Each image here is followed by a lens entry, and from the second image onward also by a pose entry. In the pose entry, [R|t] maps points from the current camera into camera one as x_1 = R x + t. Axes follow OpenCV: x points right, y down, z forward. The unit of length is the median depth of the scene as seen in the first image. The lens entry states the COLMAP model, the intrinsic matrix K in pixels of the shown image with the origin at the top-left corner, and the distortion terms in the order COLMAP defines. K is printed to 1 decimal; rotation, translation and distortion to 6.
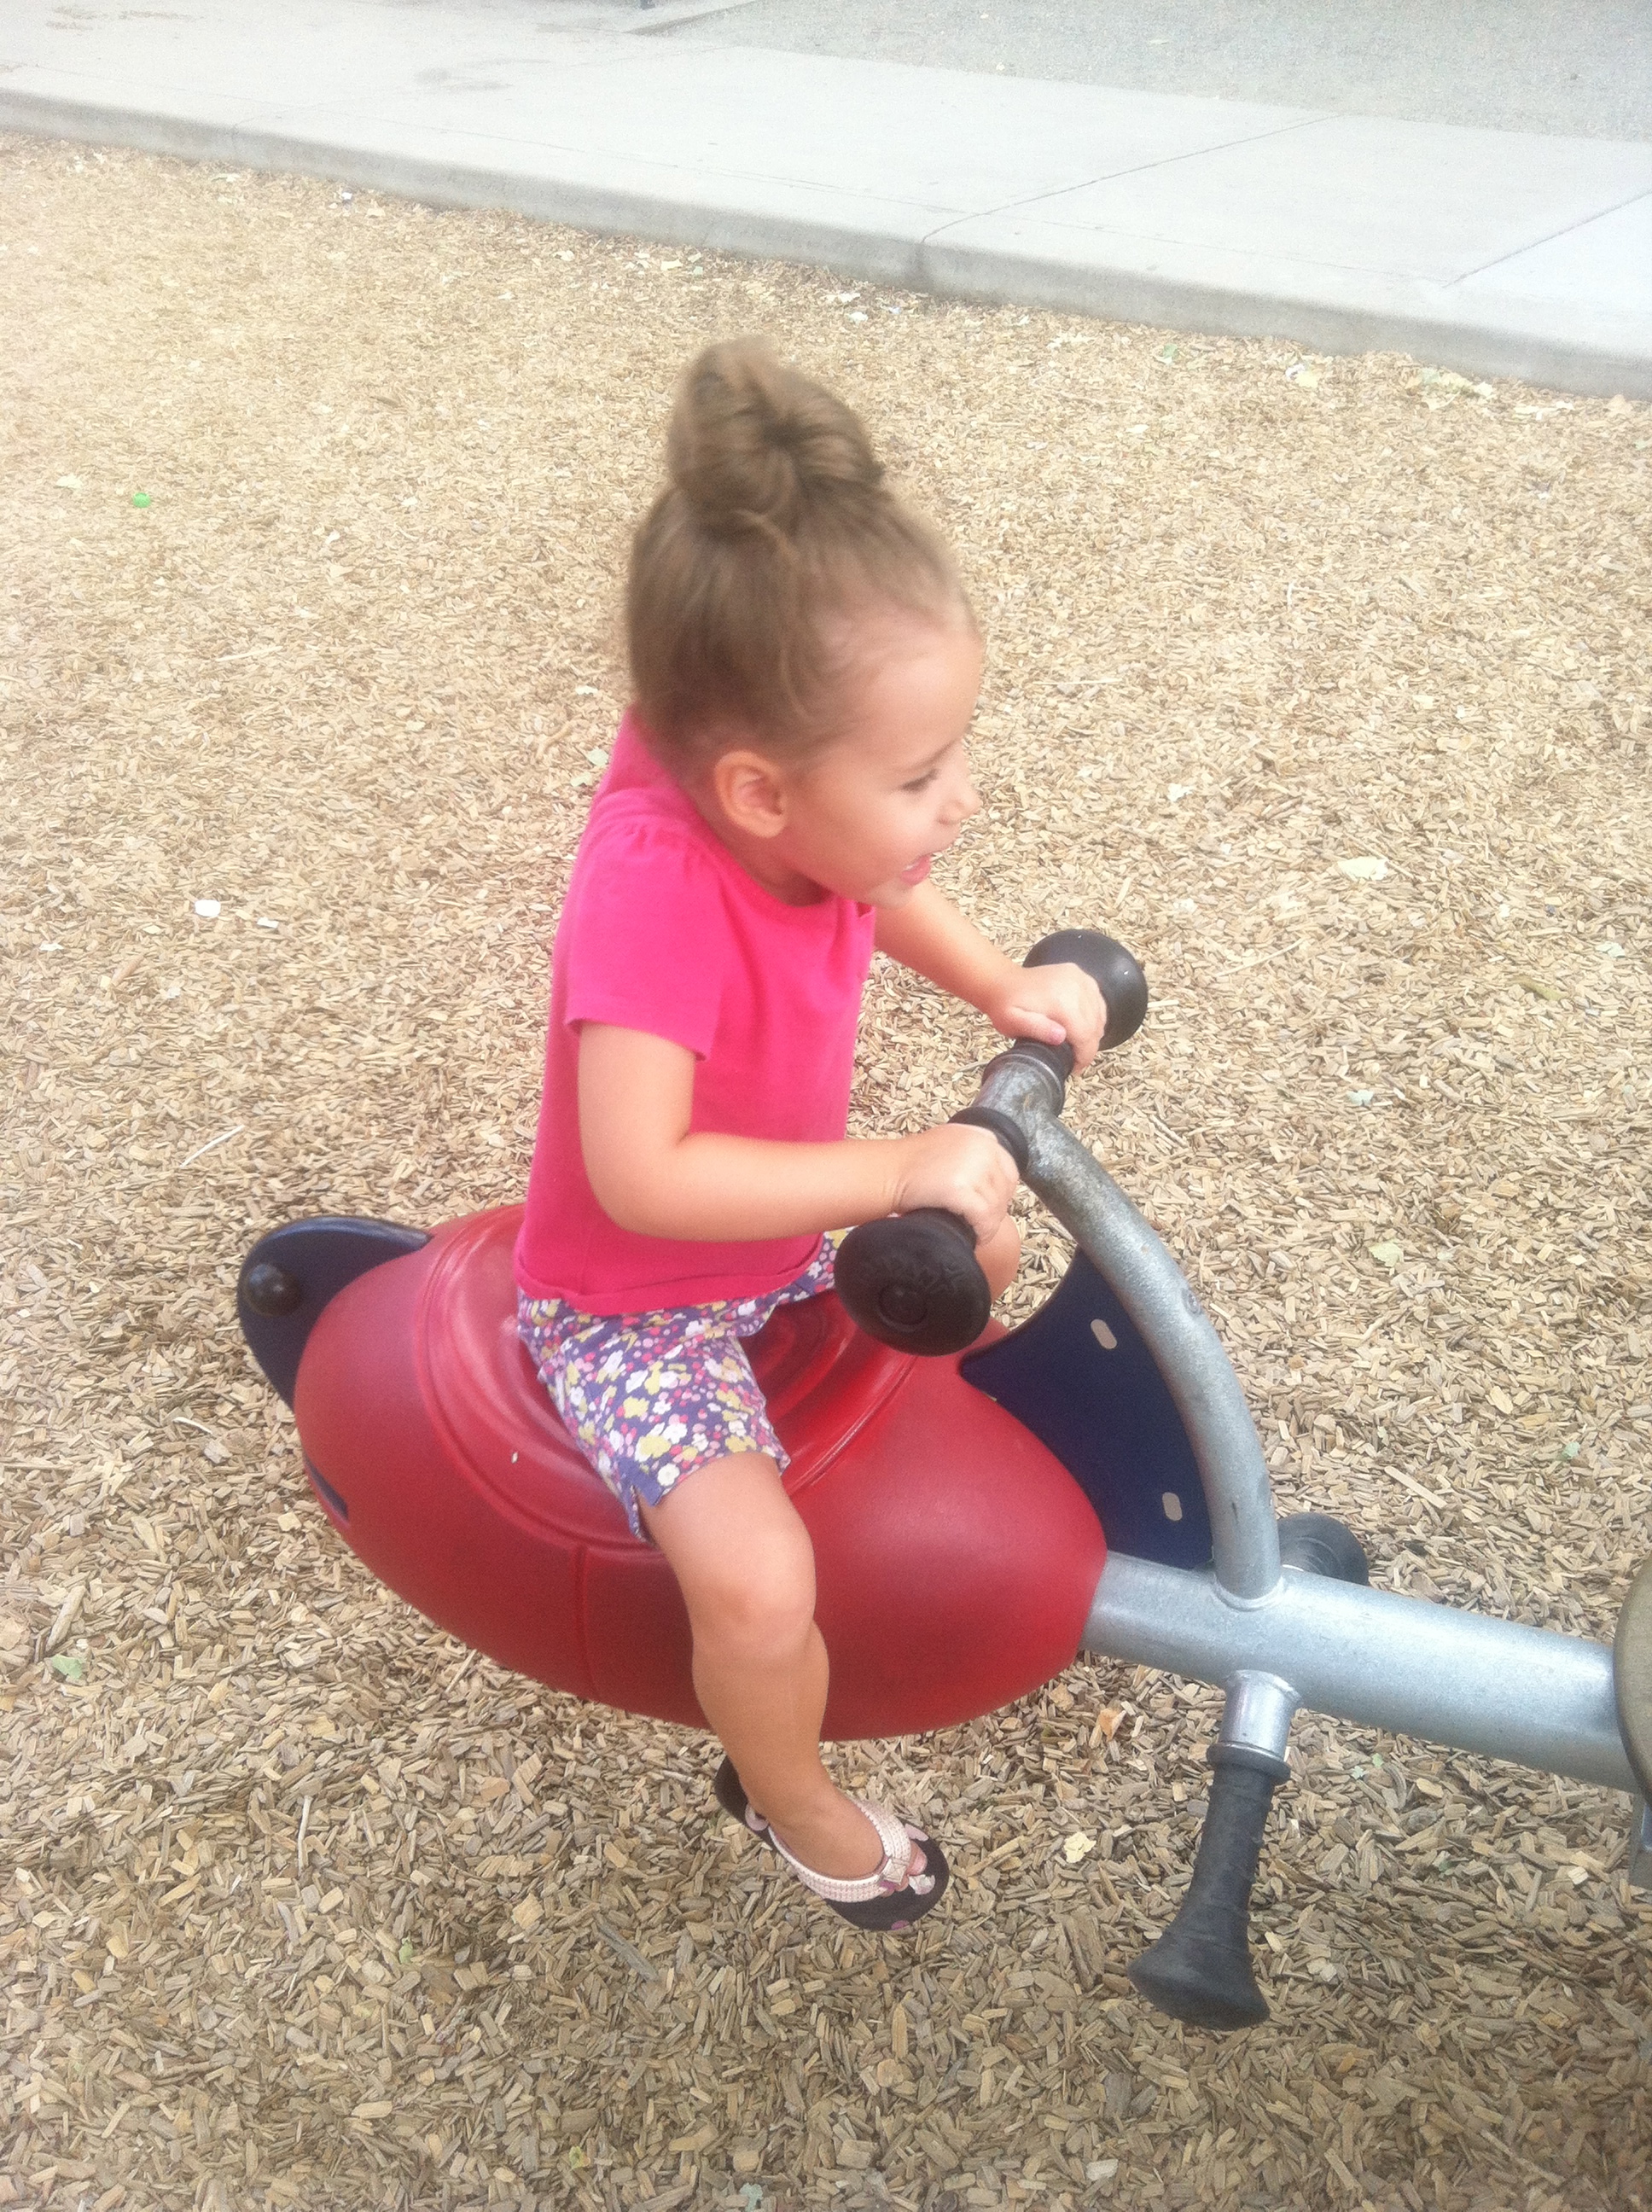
lens RADIAL K [[2146.3, 0, 822.2], [0, 2146.3, 1102.4], [0, 0, 1]] dist [-0.001999, 0.000000]
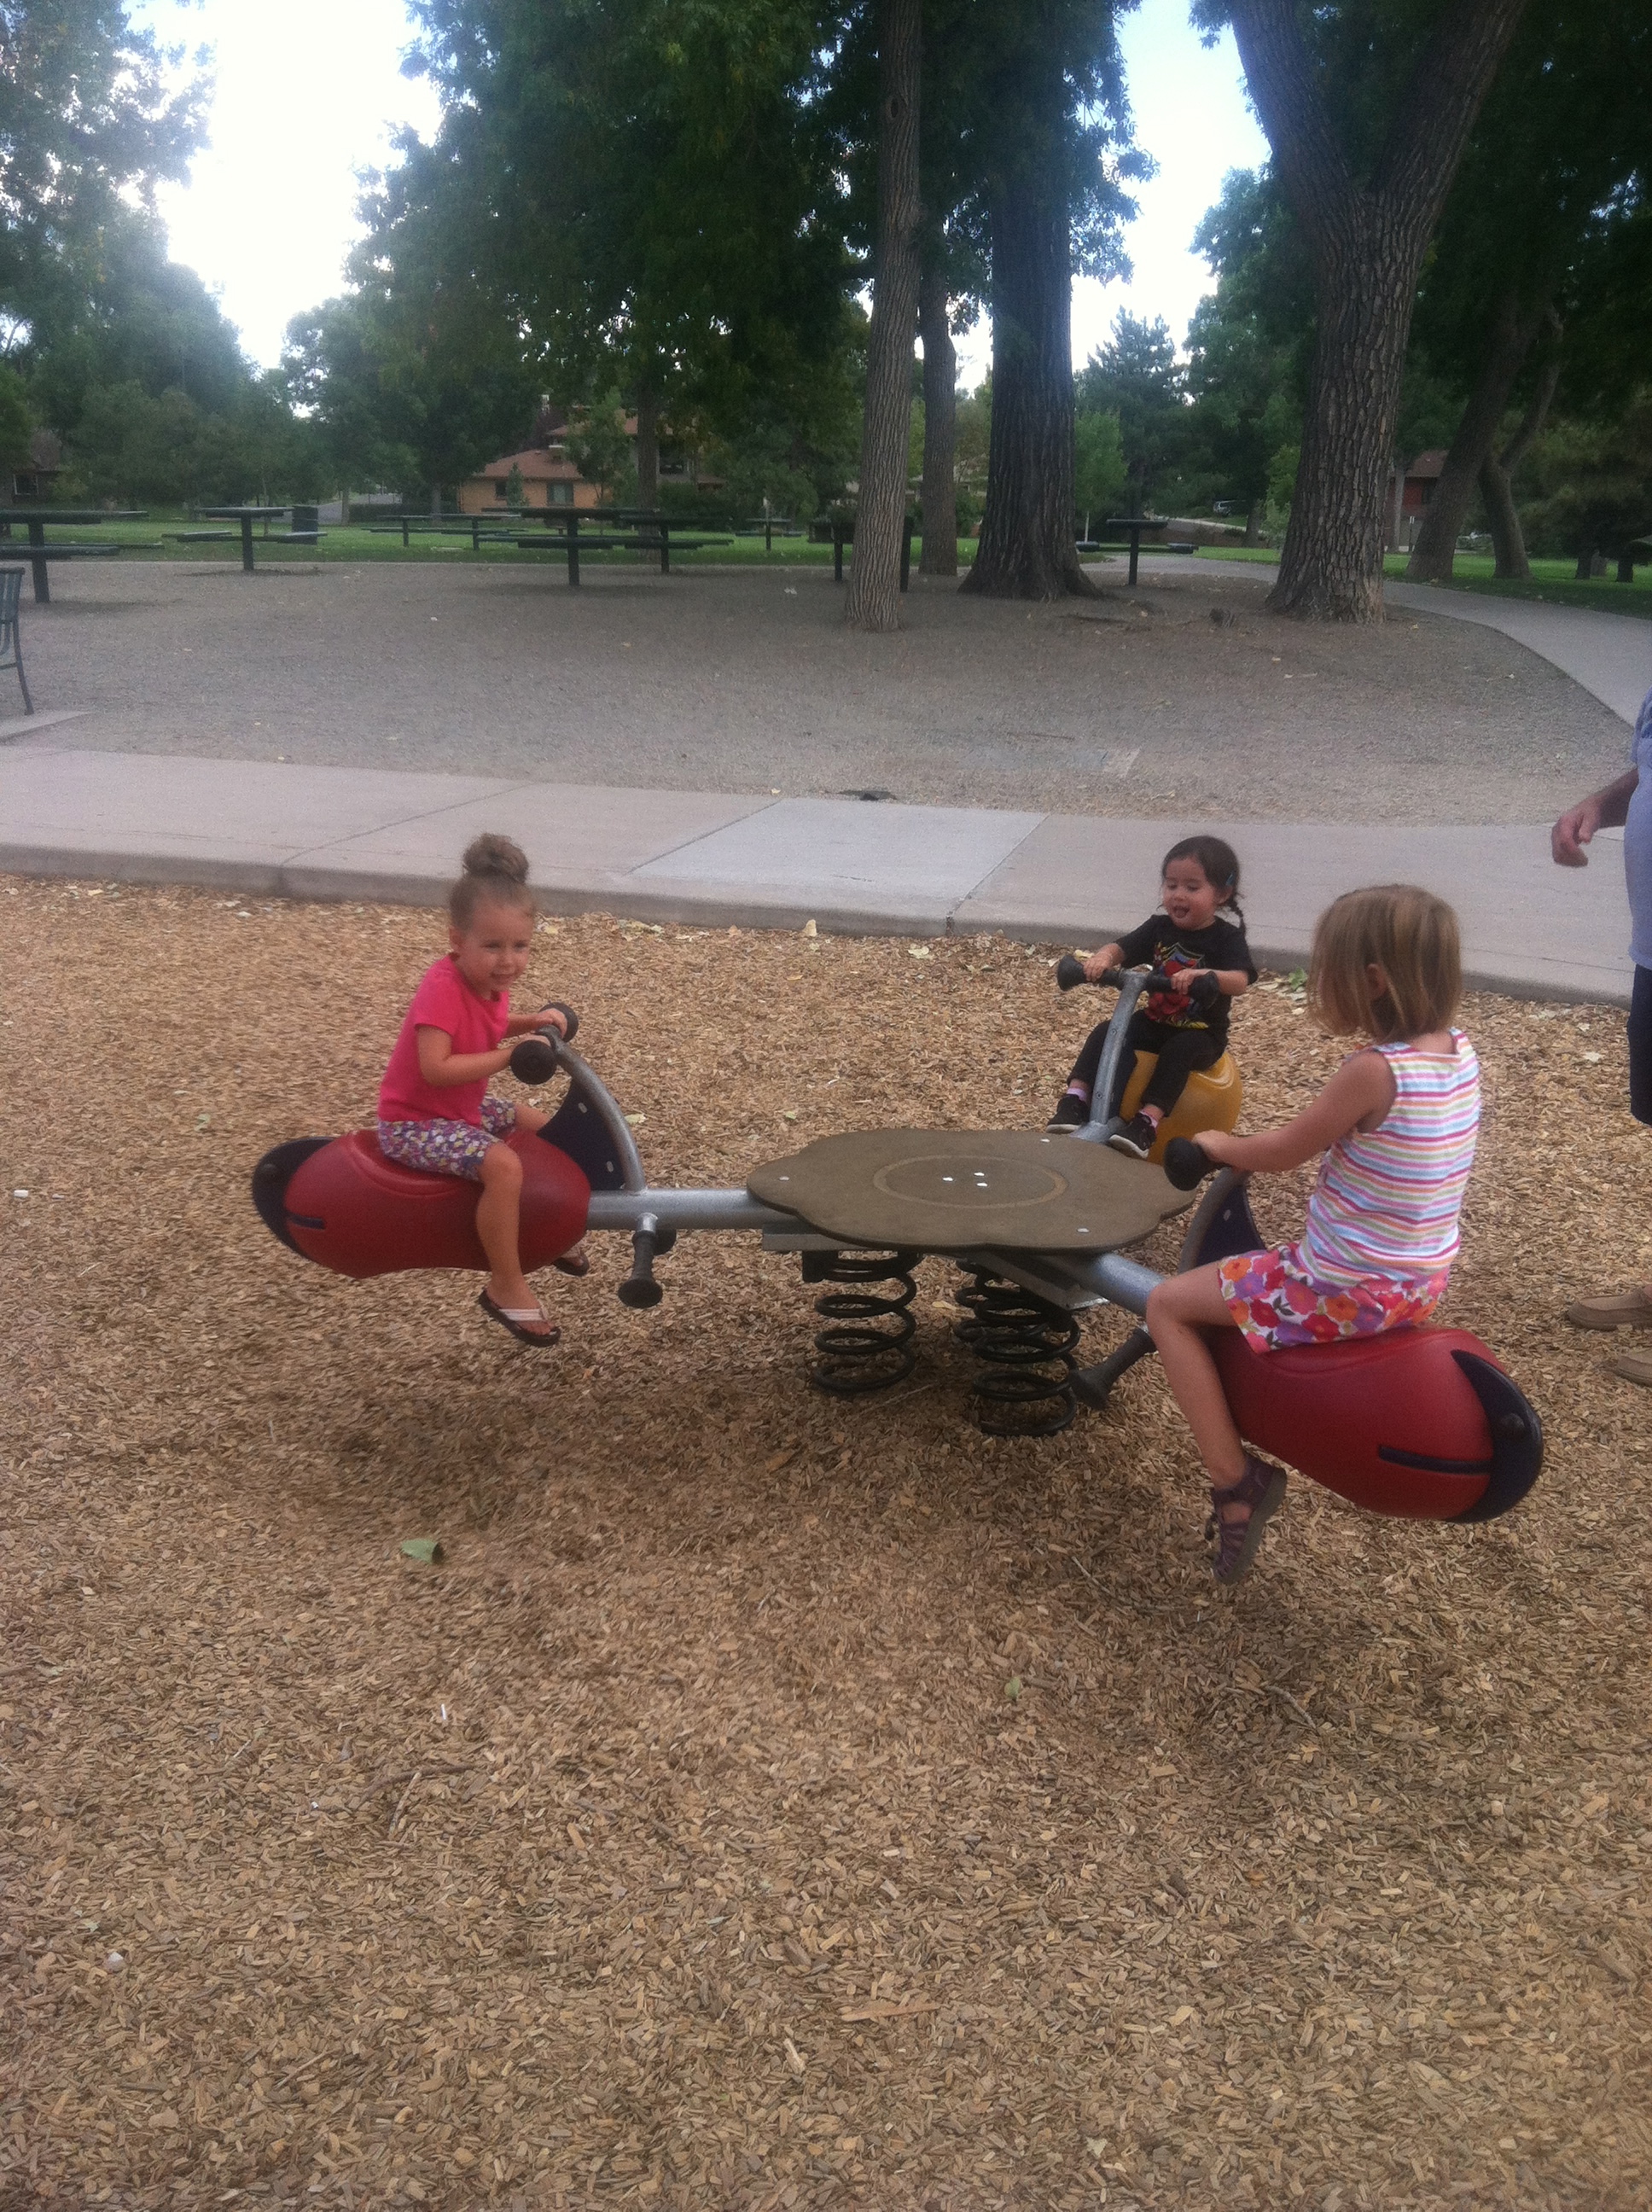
lens RADIAL K [[1892.8, 0, 824.6], [0, 1892.8, 1109.3], [0, 0, 1]] dist [-0.062493, -0.008163]
pose [[0.929947, -0.084955, 0.357744, -0.101677], [0.175078, 0.957877, -0.227640, 0.151164], [-0.323335, 0.274326, 0.905649, -0.315340]]
